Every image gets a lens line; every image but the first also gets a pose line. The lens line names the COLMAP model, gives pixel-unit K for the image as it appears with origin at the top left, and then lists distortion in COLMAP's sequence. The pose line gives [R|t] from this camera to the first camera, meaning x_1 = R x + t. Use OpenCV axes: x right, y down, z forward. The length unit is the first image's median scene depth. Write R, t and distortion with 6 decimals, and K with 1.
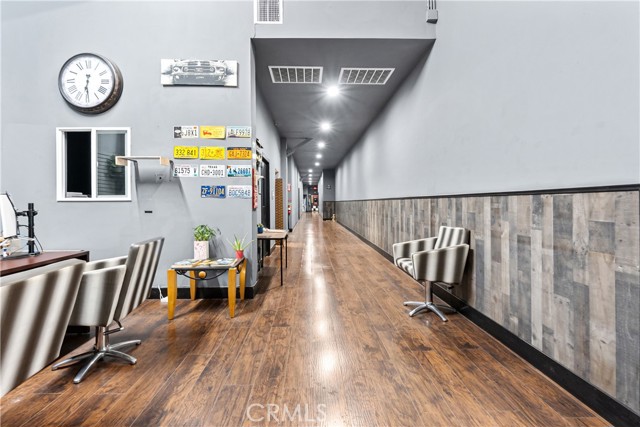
lens RADIAL K [[281.9, 0, 333.3], [0, 281.9, 203.5], [0, 0, 1]] dist [-0.001229, 0.000224]
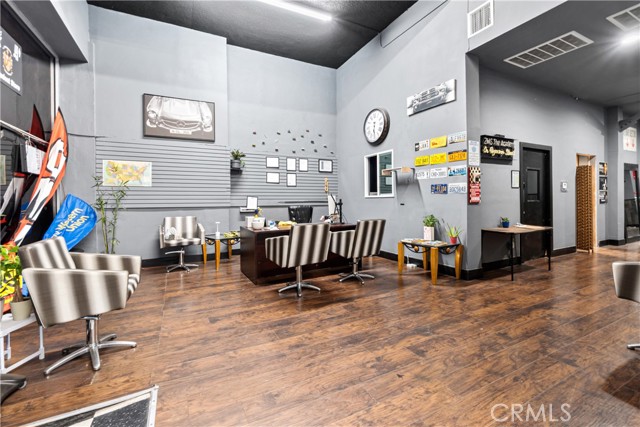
lens RADIAL K [[281.9, 0, 319.8], [0, 281.9, 209.4], [0, 0, 1]] dist [-0.001229, 0.000224]
pose [[0.446233, 0.030392, -0.894401, 0.486472], [0.009602, 0.999203, 0.038744, -0.004767], [0.894865, -0.025877, 0.445585, -0.052669]]
